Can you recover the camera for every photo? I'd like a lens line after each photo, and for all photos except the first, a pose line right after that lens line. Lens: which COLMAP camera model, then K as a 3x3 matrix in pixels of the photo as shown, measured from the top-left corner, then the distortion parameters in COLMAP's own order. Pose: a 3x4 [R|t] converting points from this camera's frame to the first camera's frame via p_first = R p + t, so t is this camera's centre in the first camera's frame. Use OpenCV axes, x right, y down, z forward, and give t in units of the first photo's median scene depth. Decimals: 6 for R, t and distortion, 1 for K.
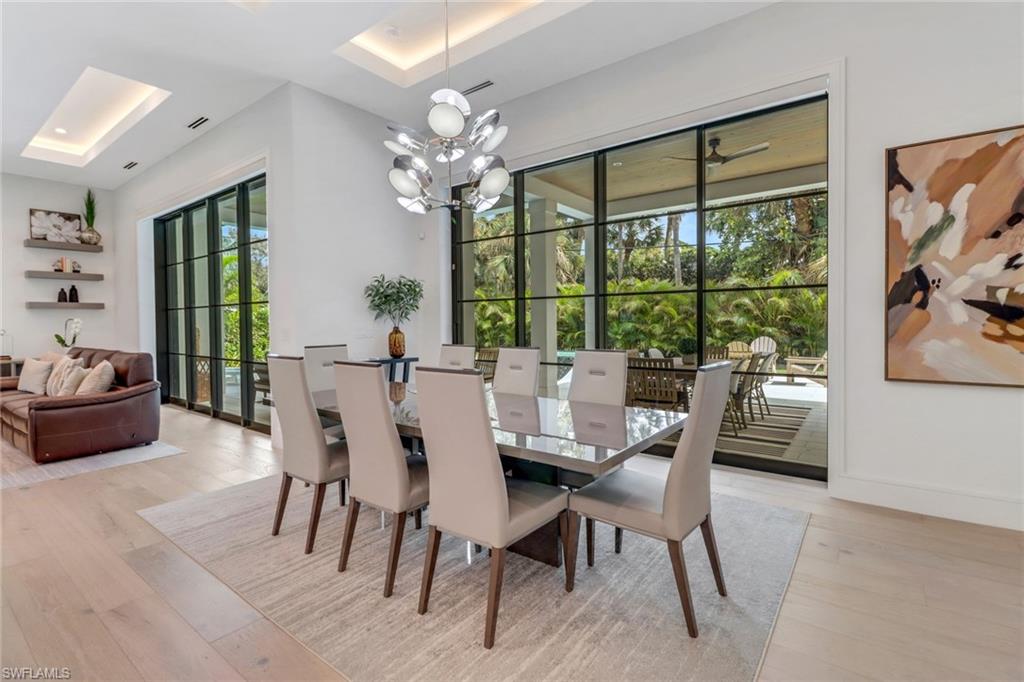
lens RADIAL K [[478.7, 0, 508.9], [0, 478.7, 328.4], [0, 0, 1]] dist [-0.000017, -0.000148]
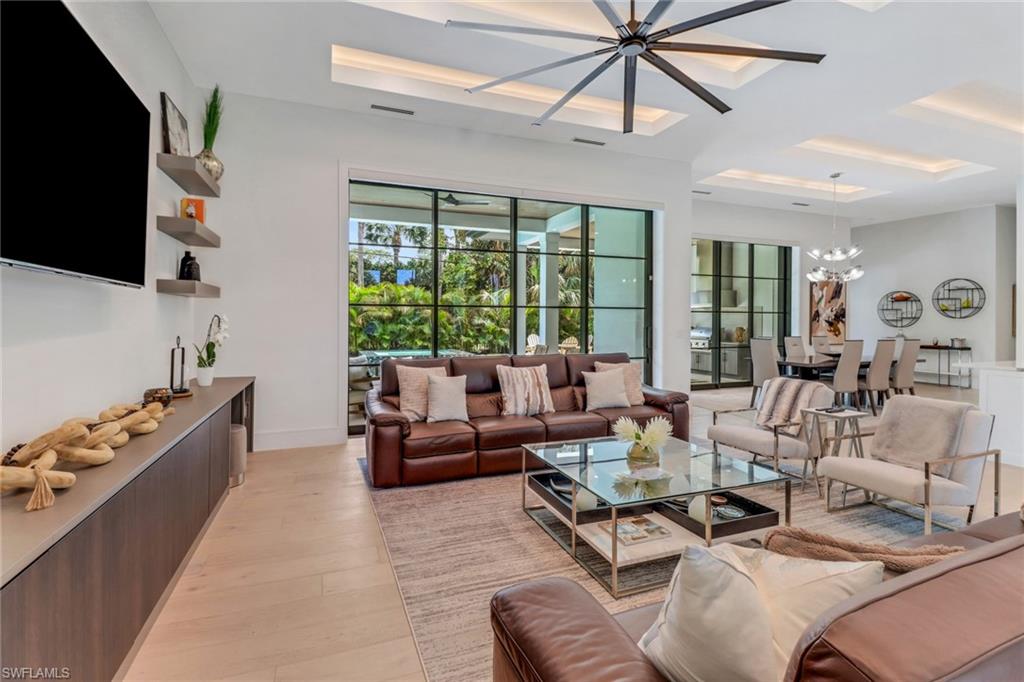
lens RADIAL K [[481.2, 0, 509.2], [0, 481.2, 319.8], [0, 0, 1]] dist [0.011929, -0.015429]
pose [[0.524968, 0.013077, 0.851022, -1.291990], [0.003069, 0.999846, -0.017257, -0.003440], [-0.851116, 0.011671, 0.524847, 0.450557]]
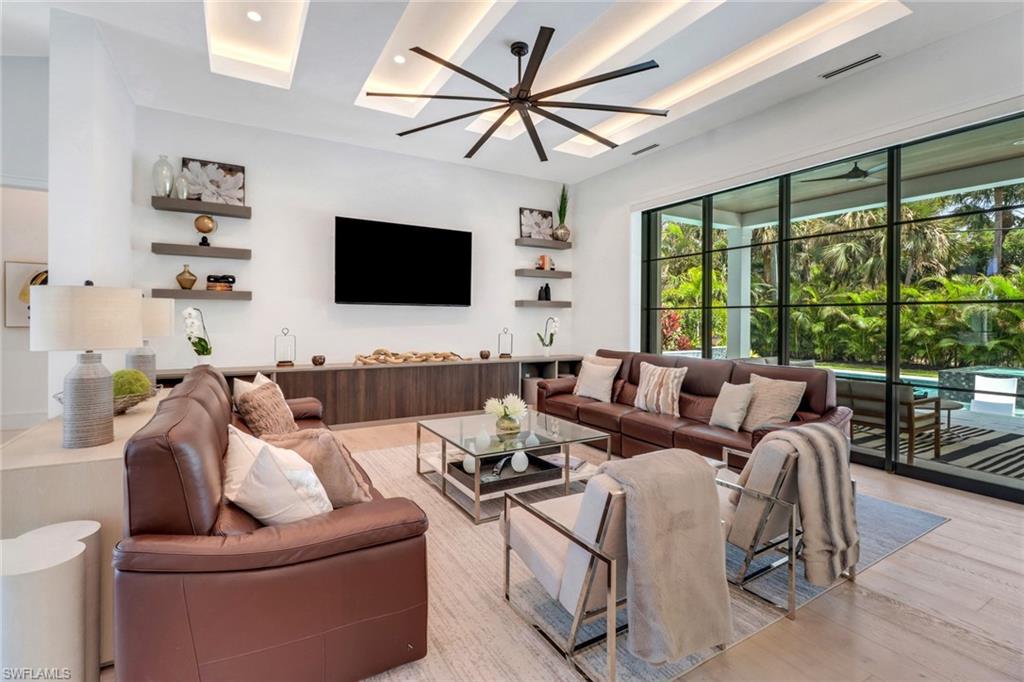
lens RADIAL K [[474.0, 0, 512.3], [0, 474.0, 322.4], [0, 0, 1]] dist [0.013938, -0.000348]
pose [[0.924473, 0.020462, -0.380697, -0.661951], [-0.022990, 0.999734, -0.002094, -0.006685], [0.380553, 0.010688, 0.924697, 0.080383]]
